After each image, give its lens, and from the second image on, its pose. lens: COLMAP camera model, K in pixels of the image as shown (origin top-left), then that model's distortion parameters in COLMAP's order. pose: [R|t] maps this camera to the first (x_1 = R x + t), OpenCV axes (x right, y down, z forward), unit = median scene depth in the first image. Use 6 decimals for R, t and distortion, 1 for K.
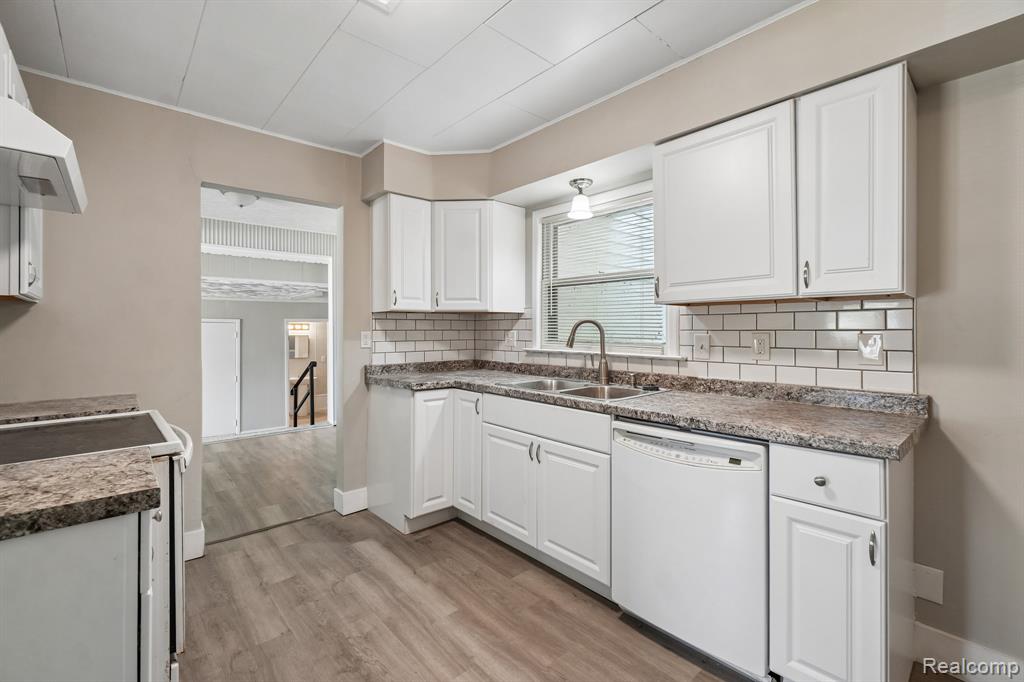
lens RADIAL K [[446.1, 0, 510.8], [0, 446.1, 332.5], [0, 0, 1]] dist [-0.009902, 0.001800]
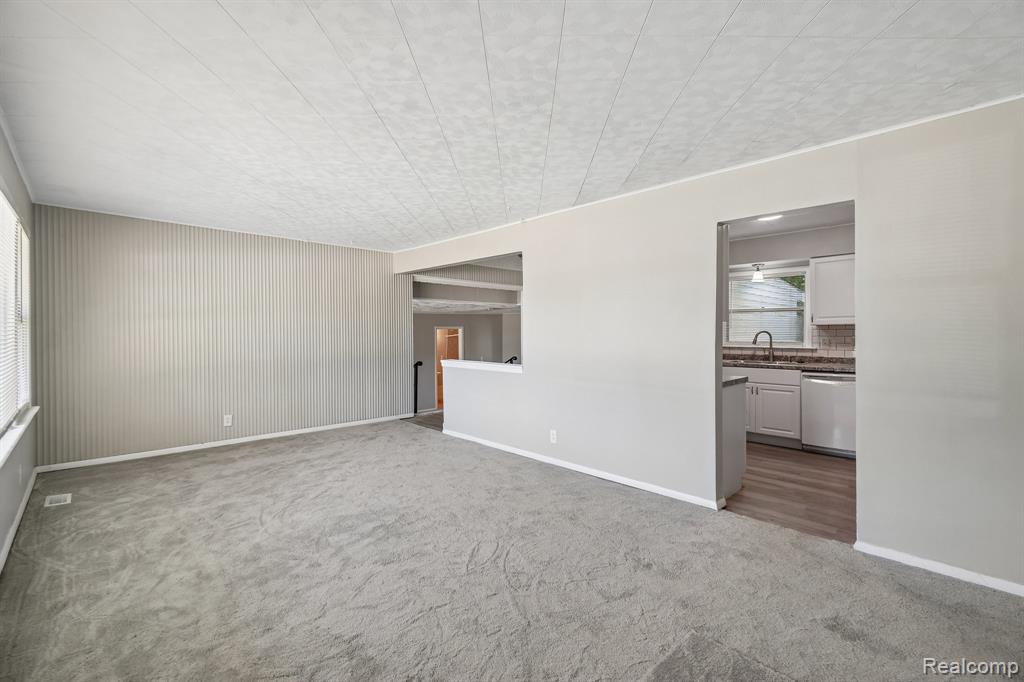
lens RADIAL K [[446.1, 0, 516.3], [0, 446.1, 341.2], [0, 0, 1]] dist [-0.009902, 0.001800]
pose [[0.998242, 0.000538, 0.059261, -1.168001], [-0.000419, 0.999998, -0.002024, 0.023827], [-0.059262, 0.001996, 0.998240, -1.068809]]
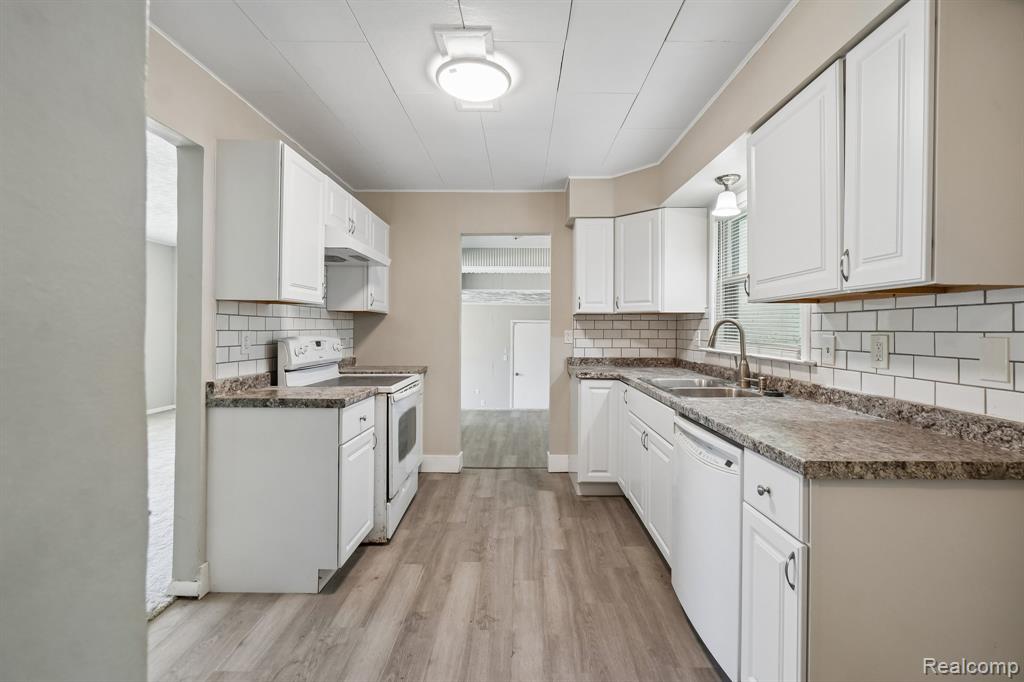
lens RADIAL K [[446.1, 0, 517.3], [0, 446.1, 332.6], [0, 0, 1]] dist [-0.009902, 0.001800]
pose [[0.741766, 0.010283, -0.670580, 0.508958], [-0.009046, 0.999945, 0.005328, -0.001002], [0.670598, 0.002114, 0.741818, -0.029508]]
